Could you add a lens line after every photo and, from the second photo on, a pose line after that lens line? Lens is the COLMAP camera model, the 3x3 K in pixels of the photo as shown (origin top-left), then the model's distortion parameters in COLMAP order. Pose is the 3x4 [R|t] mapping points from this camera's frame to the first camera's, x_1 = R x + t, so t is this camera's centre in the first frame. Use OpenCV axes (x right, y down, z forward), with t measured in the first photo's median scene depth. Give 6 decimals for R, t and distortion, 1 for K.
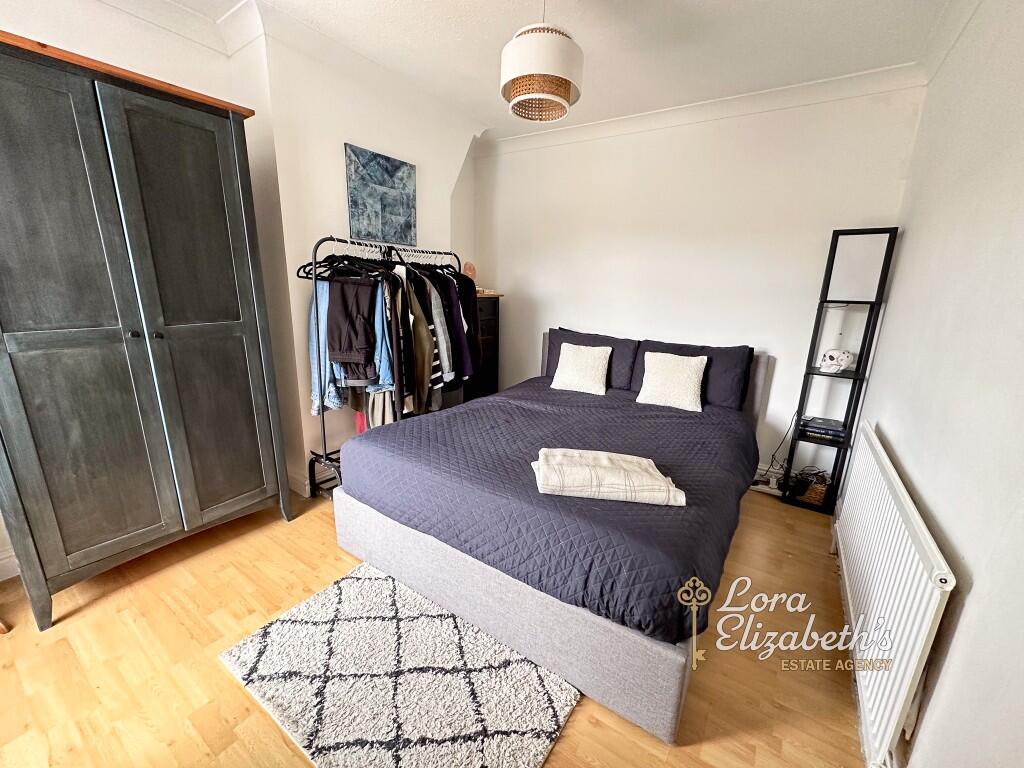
lens RADIAL K [[409.5, 0, 509.6], [0, 409.5, 385.3], [0, 0, 1]] dist [-0.001613, -0.000071]
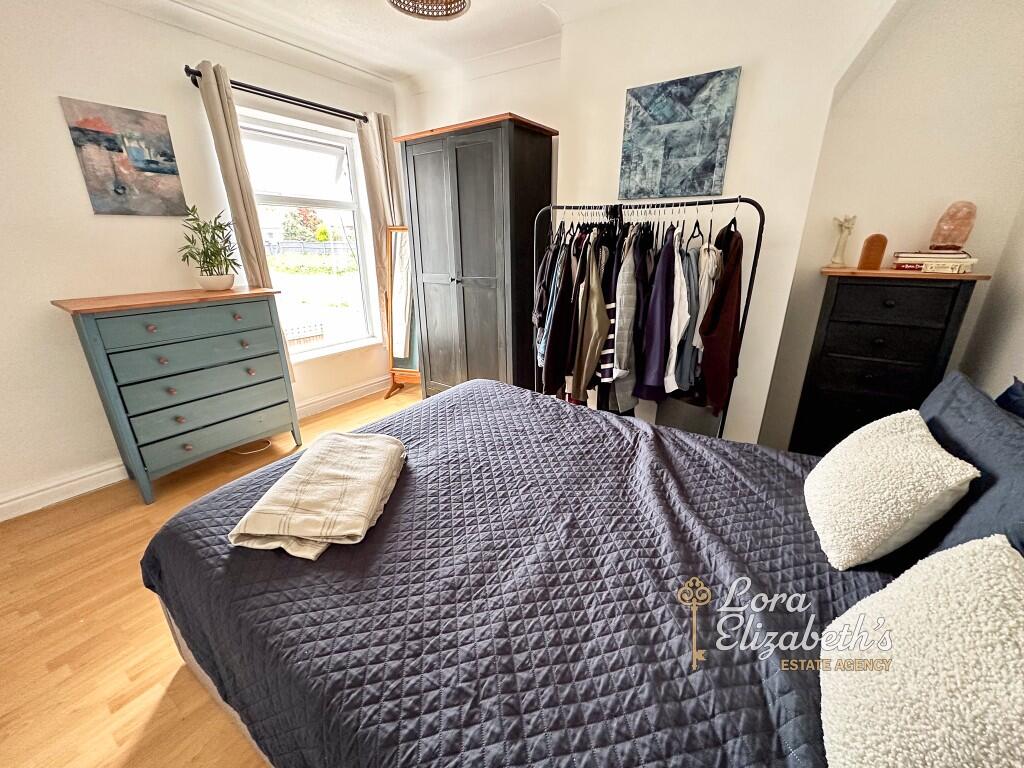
lens RADIAL K [[409.5, 0, 510.8], [0, 409.5, 387.9], [0, 0, 1]] dist [-0.001613, -0.000071]
pose [[0.005242, 0.315627, -0.948869, 0.594304], [-0.236717, 0.922304, 0.305483, -0.184955], [0.971564, 0.223012, 0.079549, 0.752131]]
